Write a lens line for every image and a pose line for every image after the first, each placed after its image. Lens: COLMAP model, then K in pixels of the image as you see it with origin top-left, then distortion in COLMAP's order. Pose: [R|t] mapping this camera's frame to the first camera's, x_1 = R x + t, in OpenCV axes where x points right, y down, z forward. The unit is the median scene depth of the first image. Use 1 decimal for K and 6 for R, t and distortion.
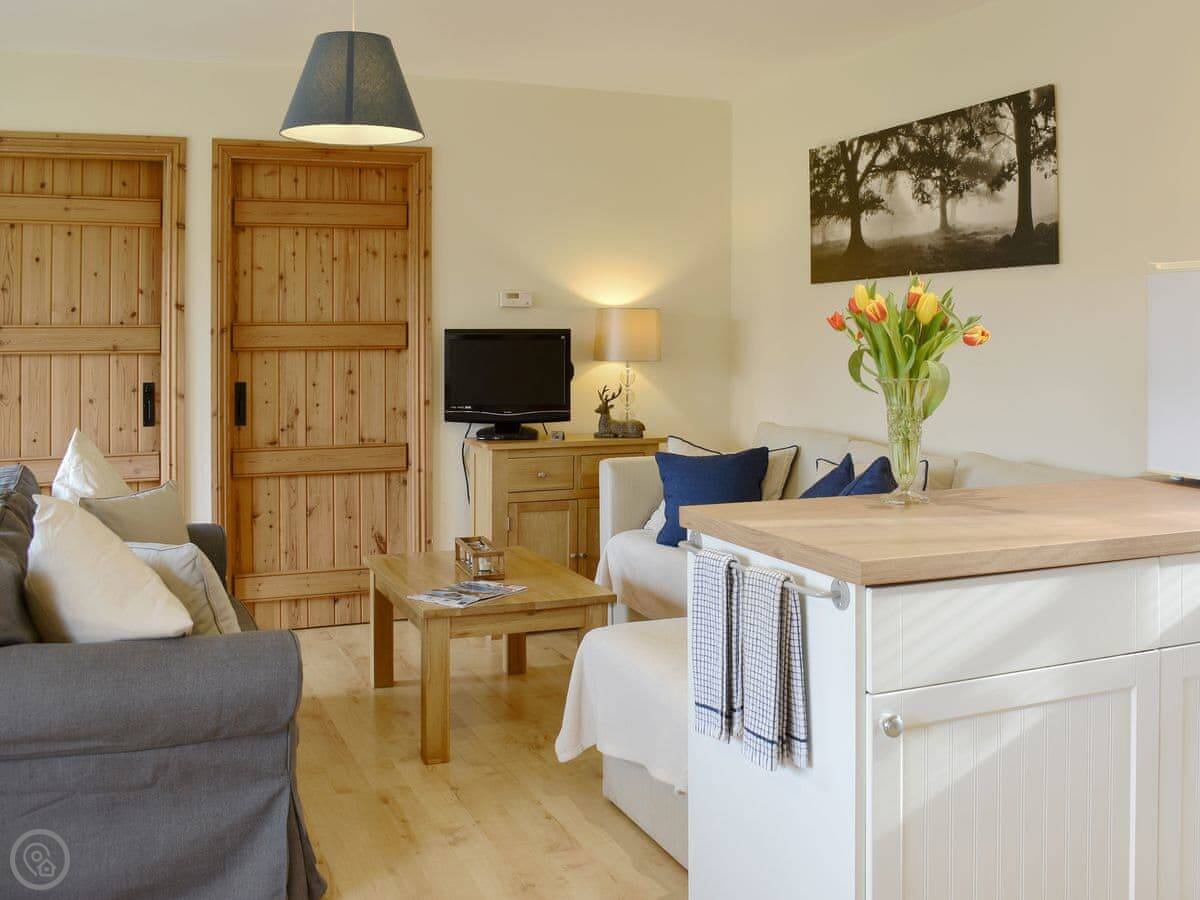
lens RADIAL K [[1190.0, 0, 597.9], [0, 1190.0, 440.4], [0, 0, 1]] dist [-0.070470, 0.000000]
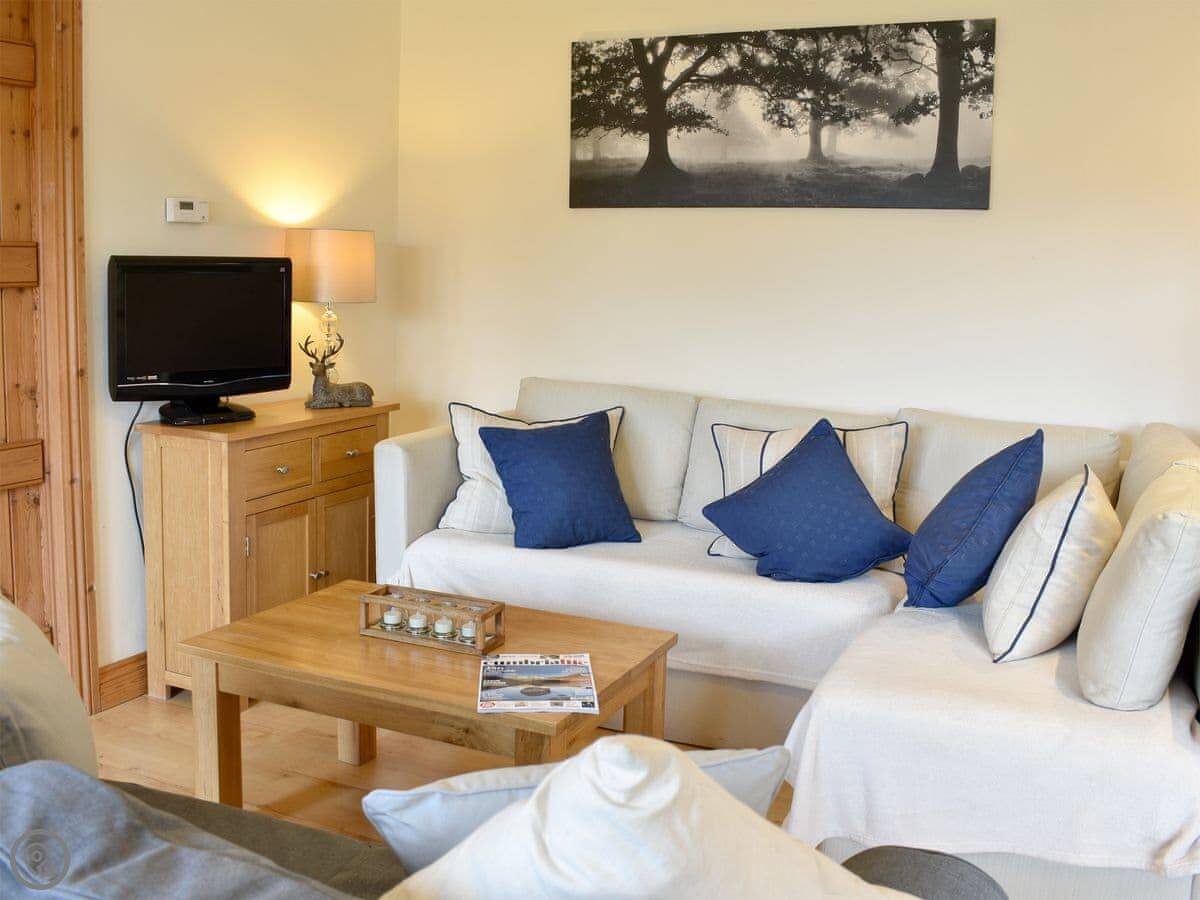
lens RADIAL K [[1190.0, 0, 600.4], [0, 1190.0, 461.6], [0, 0, 1]] dist [-0.070470, 0.000000]
pose [[0.728502, -0.097593, 0.678056, -0.416701], [0.034201, 0.993747, 0.106285, -0.047272], [-0.684189, -0.054239, 0.727285, 0.407461]]
